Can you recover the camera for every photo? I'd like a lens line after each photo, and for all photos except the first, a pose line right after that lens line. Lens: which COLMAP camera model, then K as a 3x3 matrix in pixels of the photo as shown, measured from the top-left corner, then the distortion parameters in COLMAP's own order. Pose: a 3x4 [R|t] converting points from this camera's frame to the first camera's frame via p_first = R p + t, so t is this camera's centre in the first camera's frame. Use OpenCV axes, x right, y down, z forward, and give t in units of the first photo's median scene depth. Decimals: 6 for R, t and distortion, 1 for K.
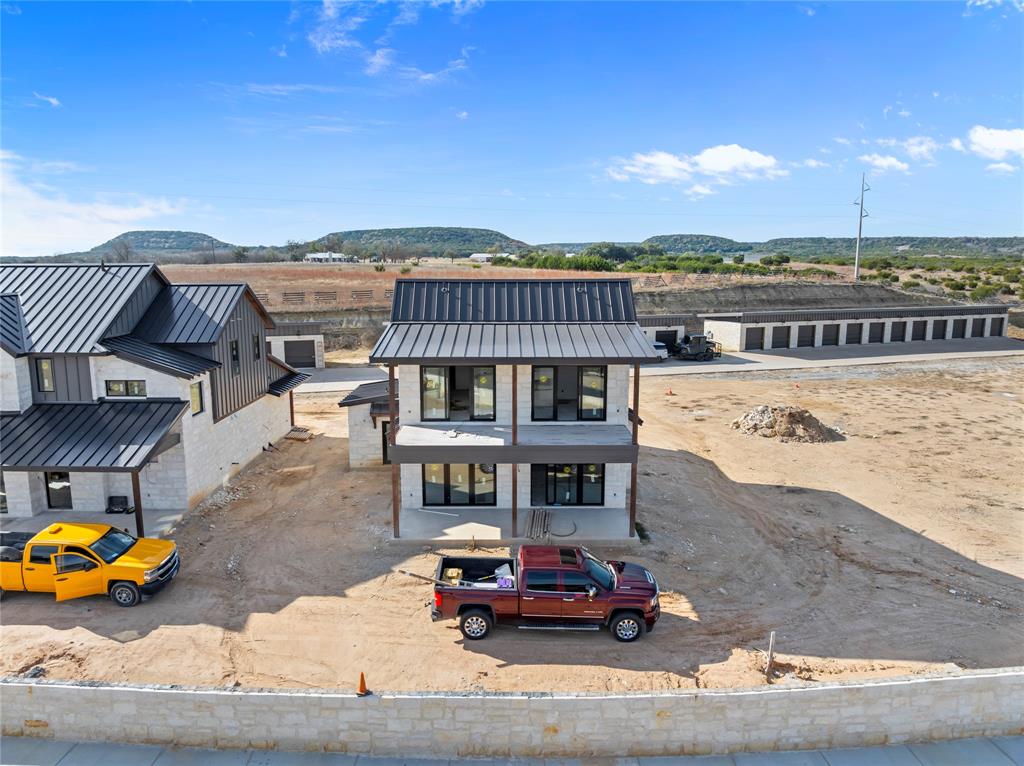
lens RADIAL K [[719.6, 0, 512.0], [0, 719.6, 383.0], [0, 0, 1]] dist [-0.055971, 0.026251]
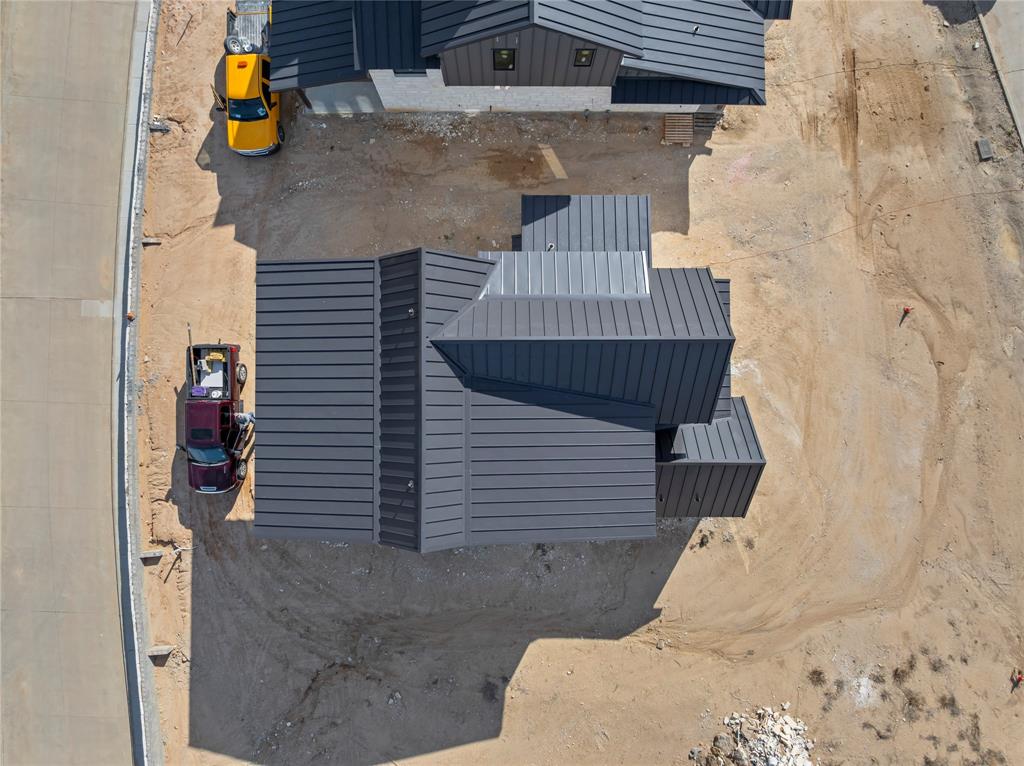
lens RADIAL K [[702.5, 0, 510.6], [0, 702.5, 384.3], [0, 0, 1]] dist [-0.060606, 0.034344]
pose [[-0.009188, 0.999654, -0.024647, 0.004828], [-0.169444, 0.022735, 0.985278, -1.016241], [0.985497, 0.013229, 0.169176, 1.104774]]
